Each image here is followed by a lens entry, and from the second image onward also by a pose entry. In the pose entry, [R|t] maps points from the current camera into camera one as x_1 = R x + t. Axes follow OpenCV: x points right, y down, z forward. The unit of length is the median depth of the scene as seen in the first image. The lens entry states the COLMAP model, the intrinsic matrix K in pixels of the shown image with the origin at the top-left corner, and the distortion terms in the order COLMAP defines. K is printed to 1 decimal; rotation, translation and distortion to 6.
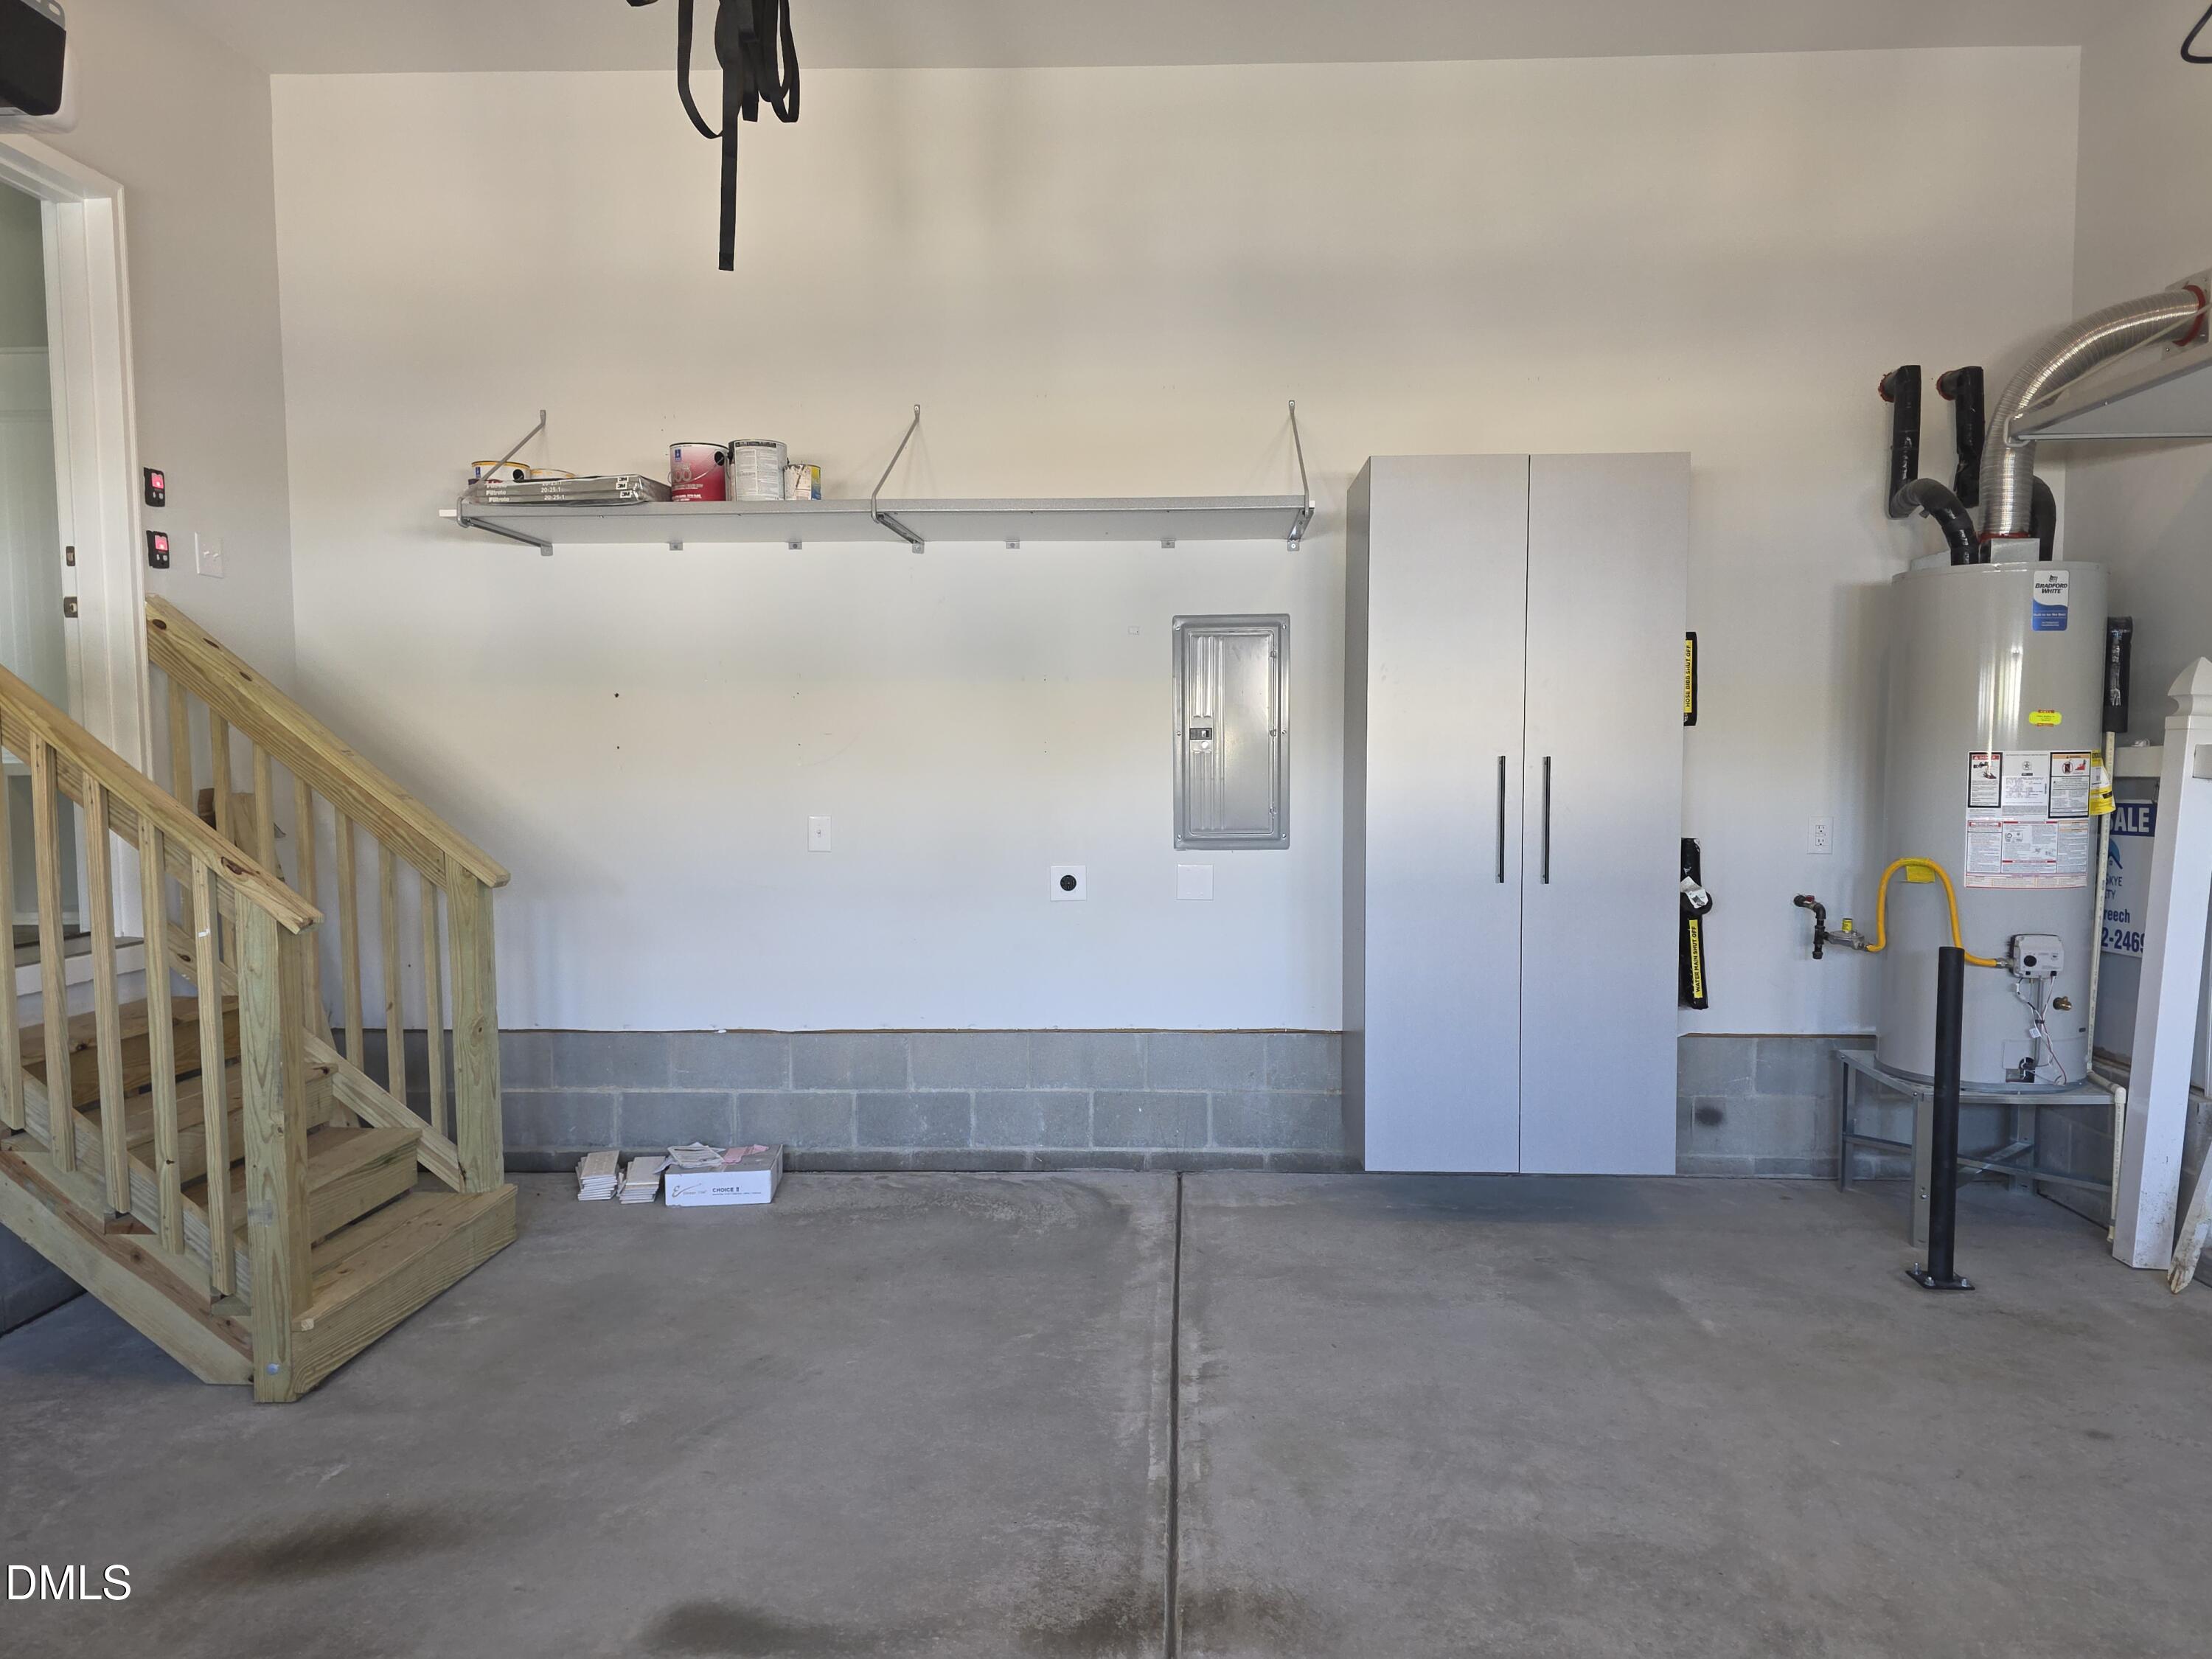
lens RADIAL K [[1539.0, 0, 1108.1], [0, 1539.0, 848.4], [0, 0, 1]] dist [0.052871, -0.034566]
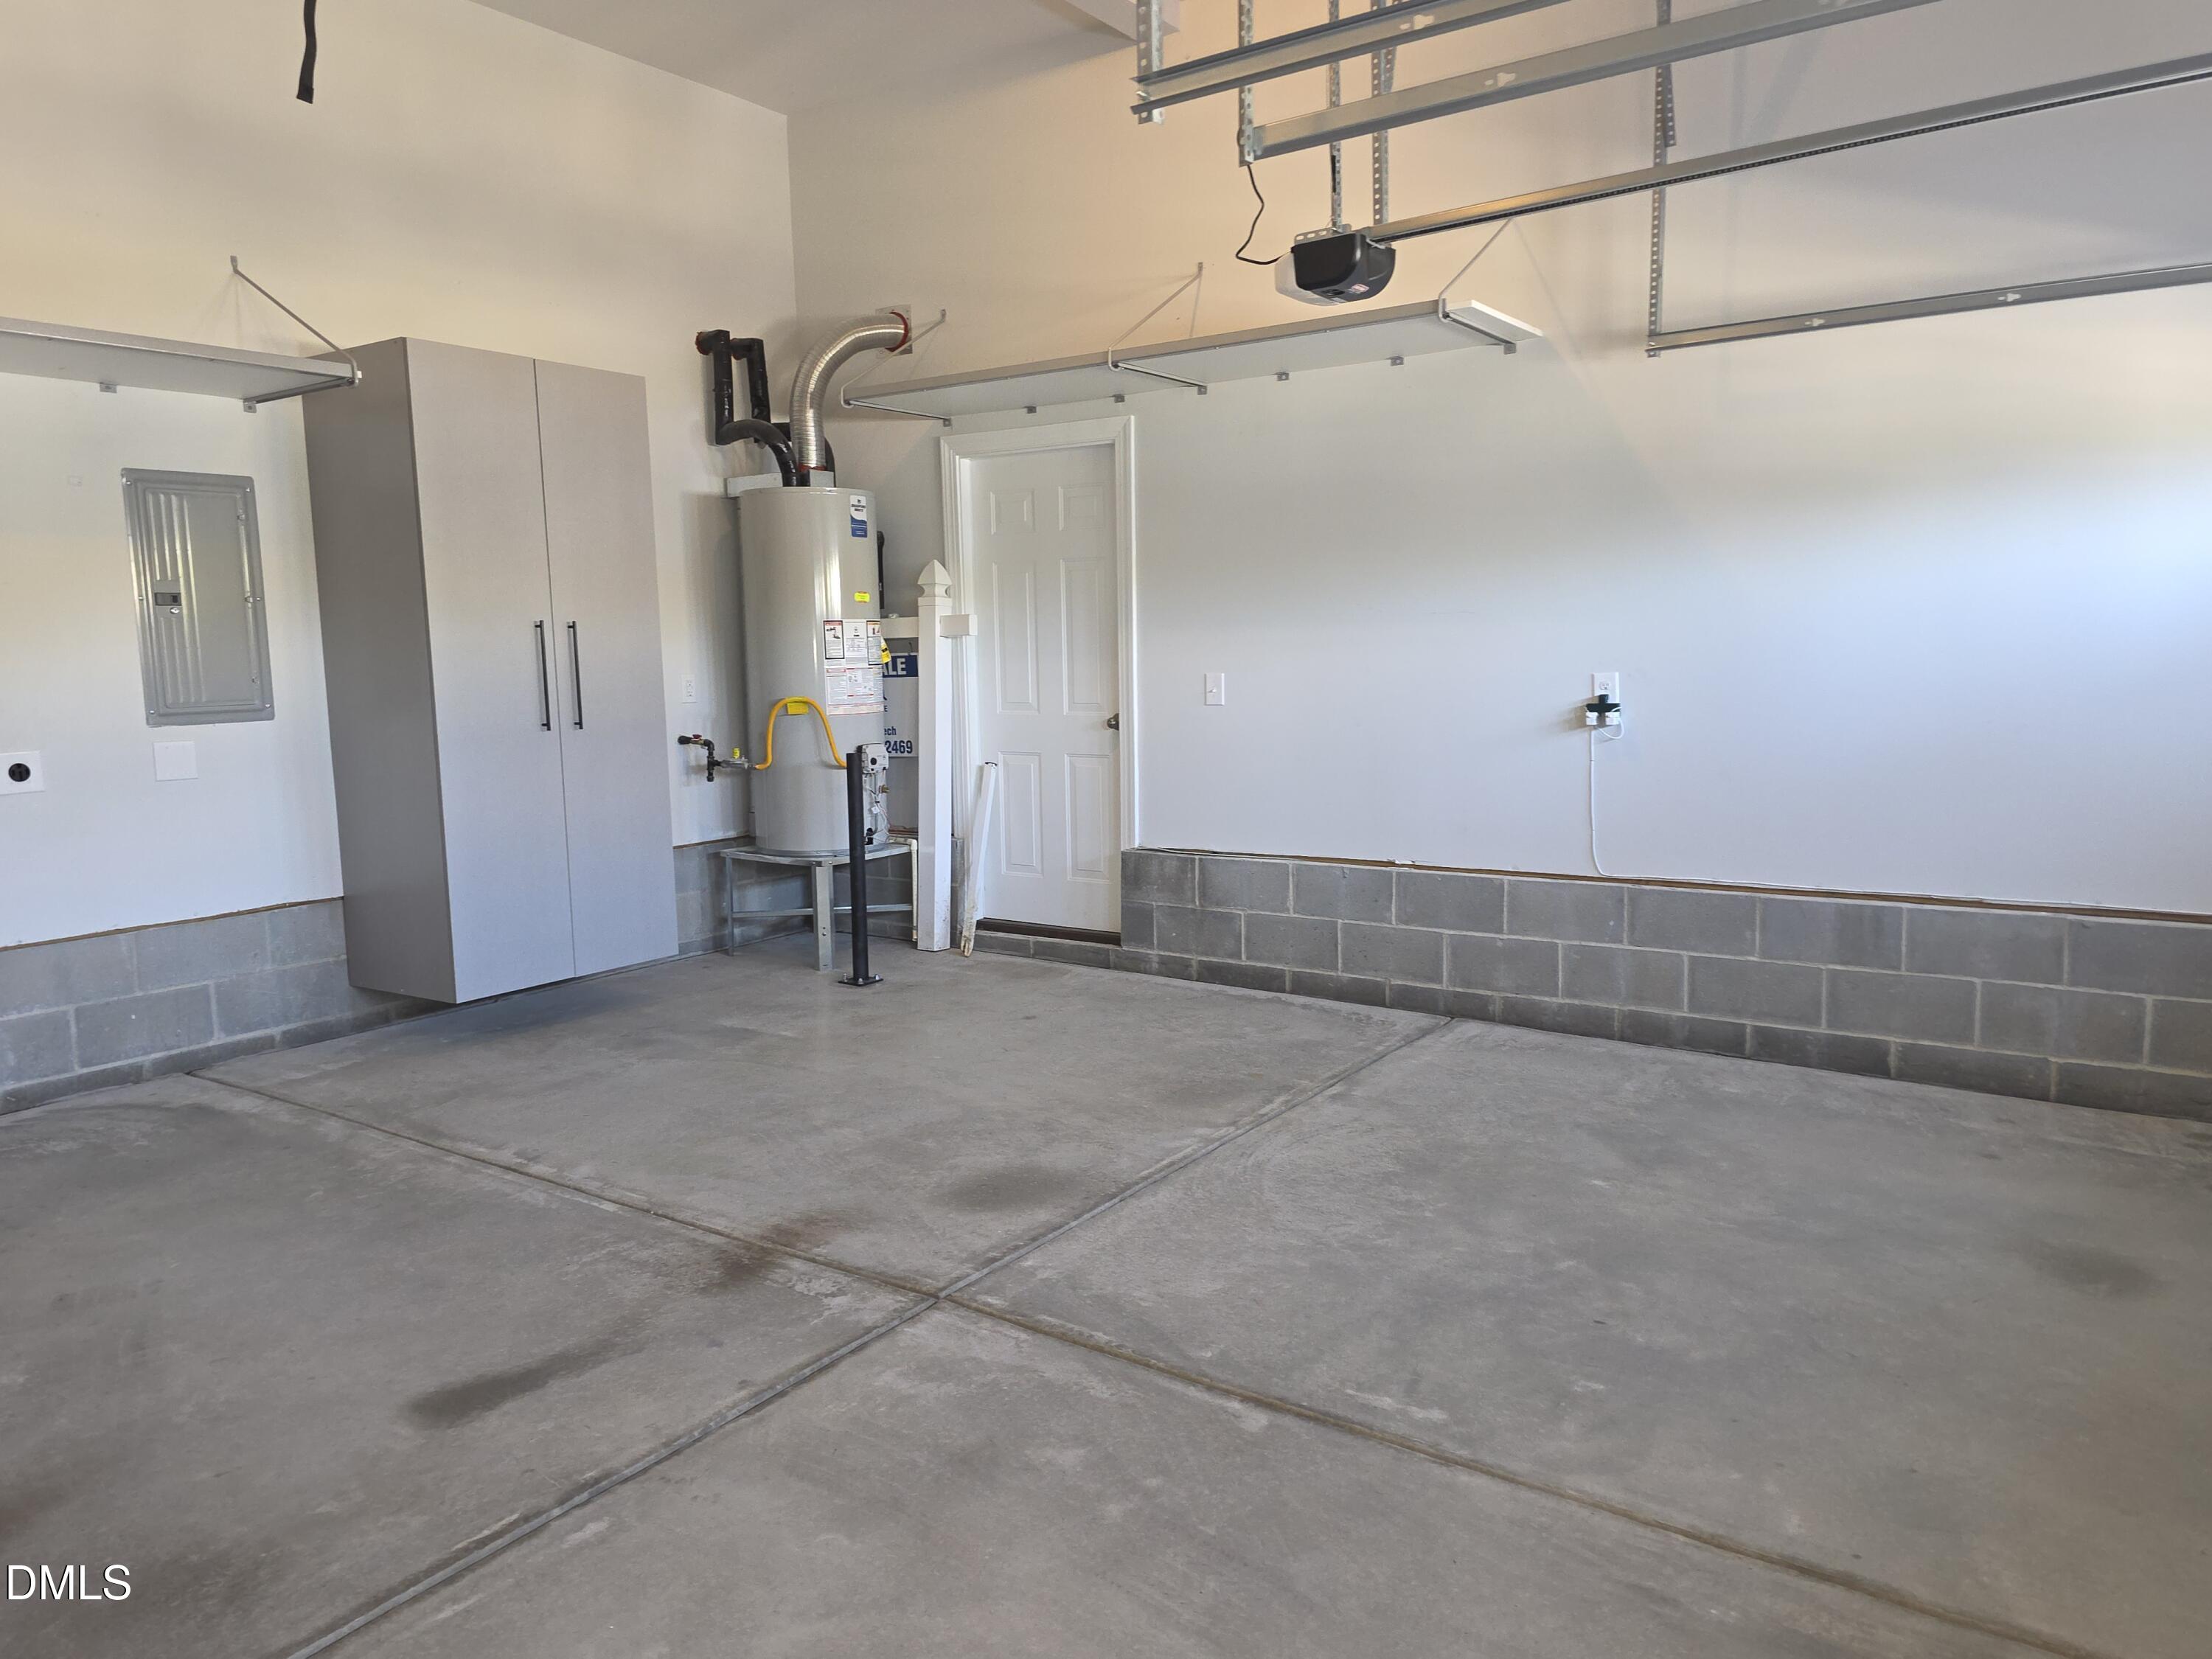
lens RADIAL K [[1539.0, 0, 1104.4], [0, 1539.0, 823.1], [0, 0, 1]] dist [0.052871, -0.034566]
pose [[0.540843, -0.107388, 0.834241, -0.507781], [0.071255, 0.994101, 0.081771, 0.025675], [-0.838100, 0.015219, 0.545304, 0.016389]]
